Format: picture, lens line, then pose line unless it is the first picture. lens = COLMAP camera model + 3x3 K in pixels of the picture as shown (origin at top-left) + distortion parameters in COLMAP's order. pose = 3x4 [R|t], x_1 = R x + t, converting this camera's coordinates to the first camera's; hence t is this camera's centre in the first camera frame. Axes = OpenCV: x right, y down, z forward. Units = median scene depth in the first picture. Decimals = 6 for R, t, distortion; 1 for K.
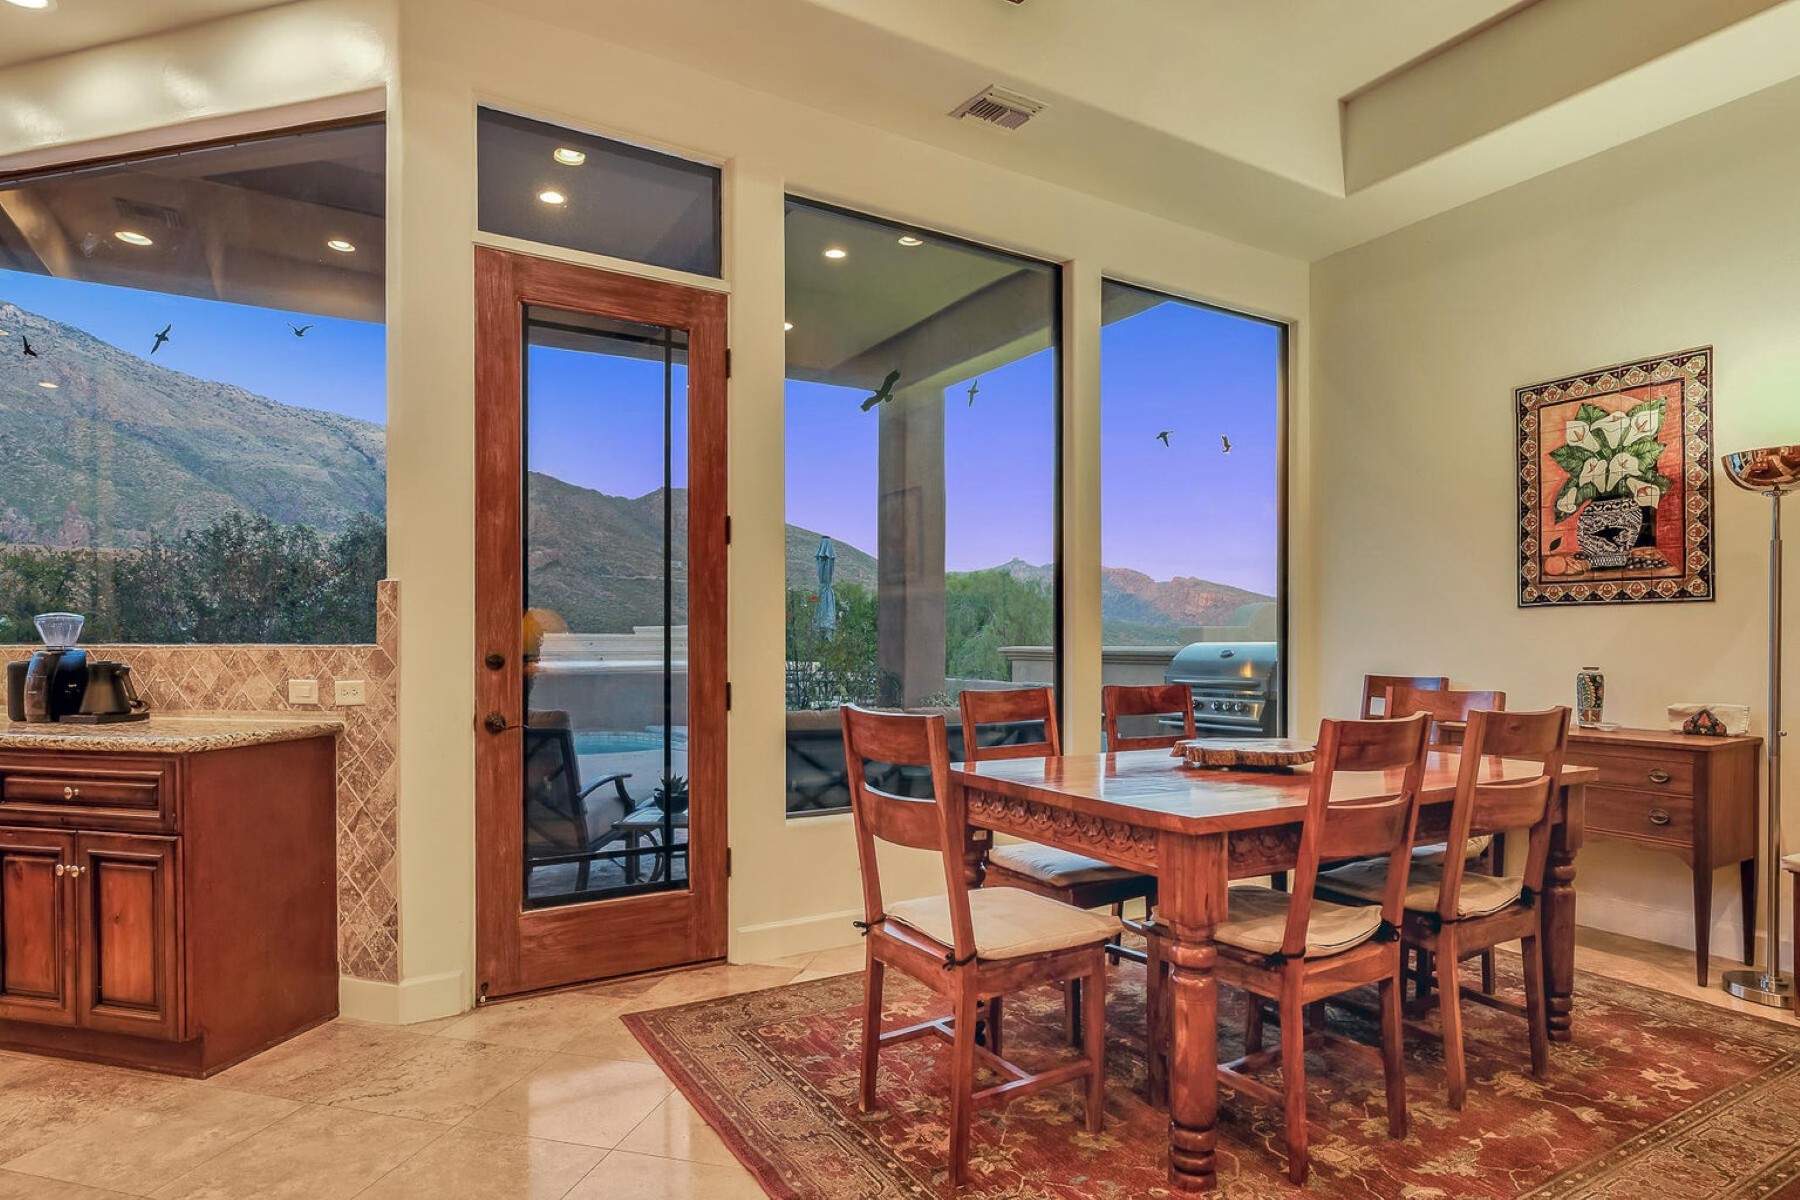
lens RADIAL K [[982.6, 0, 927.7], [0, 982.6, 642.9], [0, 0, 1]] dist [-0.004074, 0.001754]
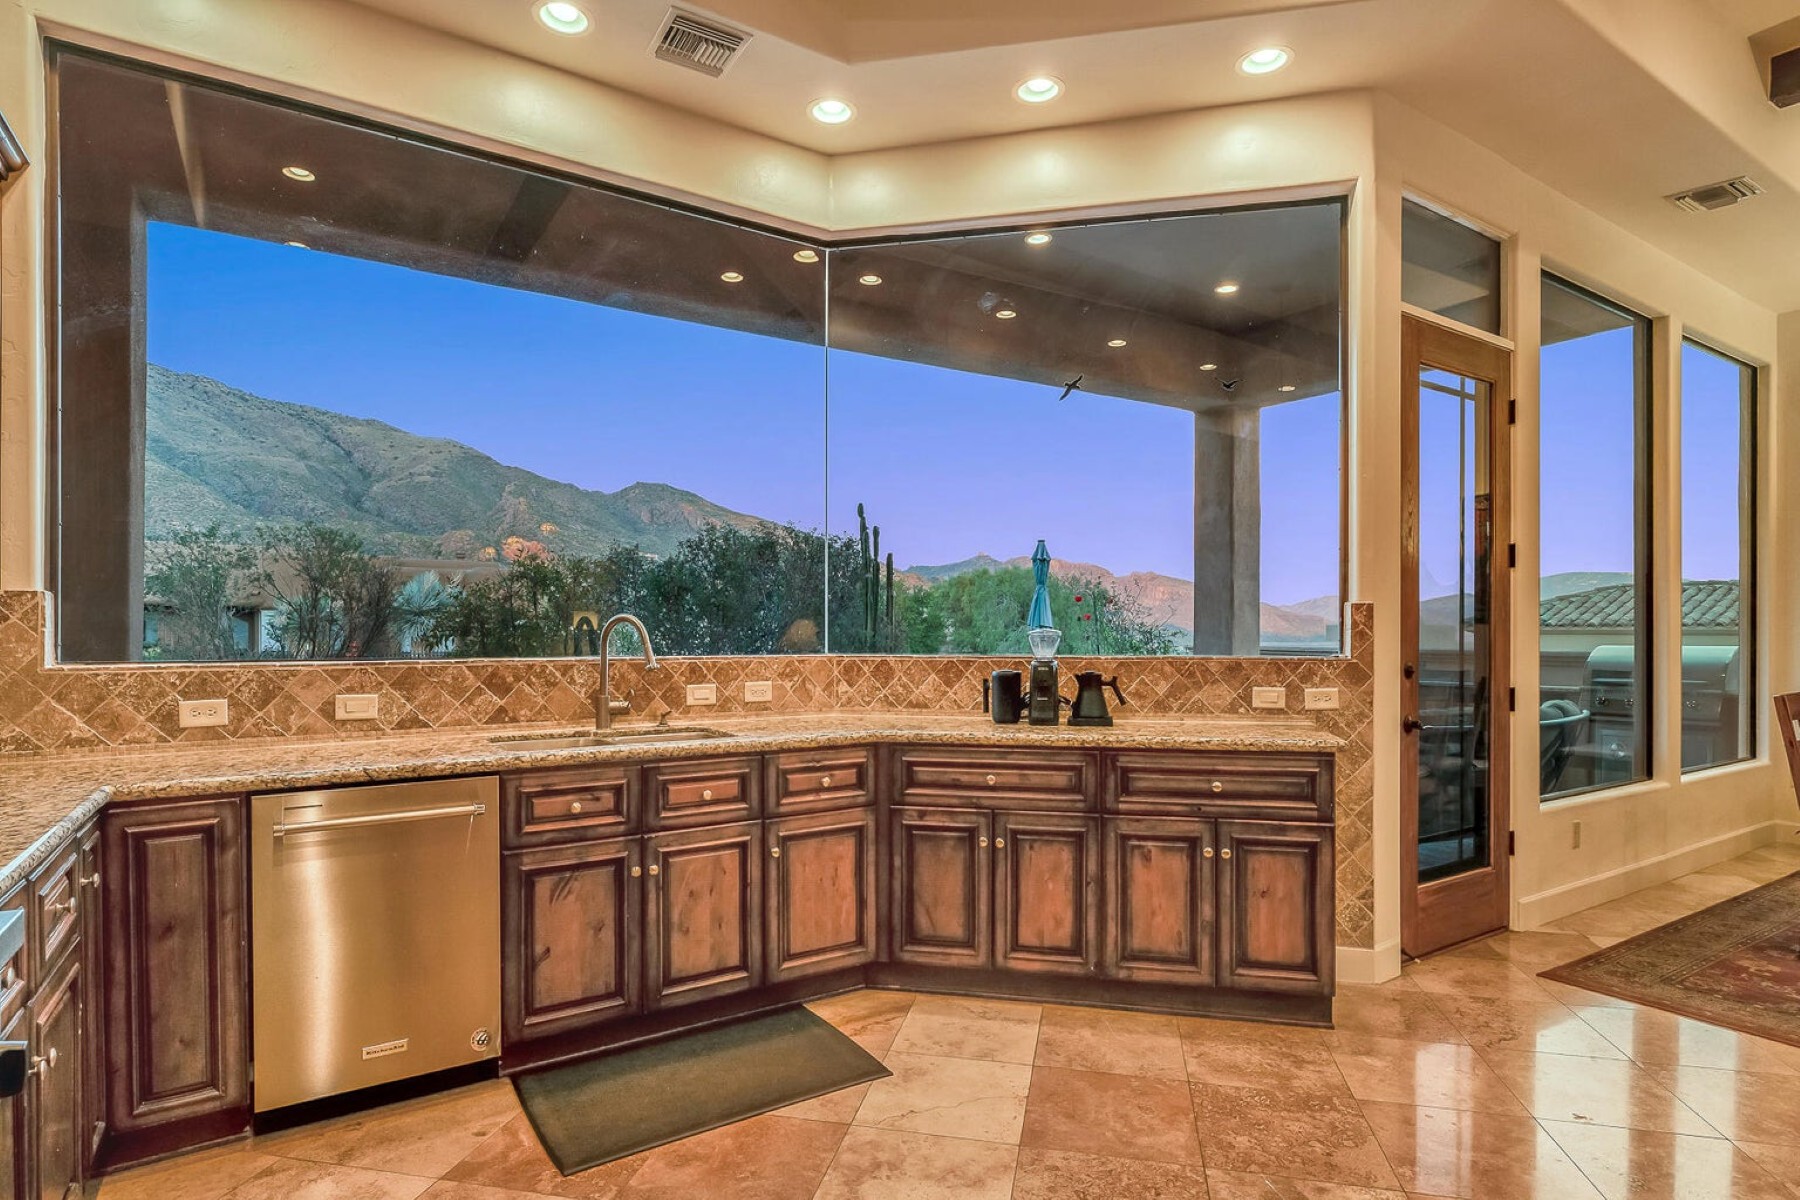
lens RADIAL K [[945.3, 0, 948.9], [0, 945.3, 636.6], [0, 0, 1]] dist [0.005595, 0.000313]
pose [[0.999222, 0.001101, 0.039415, -1.082058], [-0.001197, 0.999996, 0.002401, -0.025263], [-0.039412, -0.002446, 0.999220, -0.103354]]
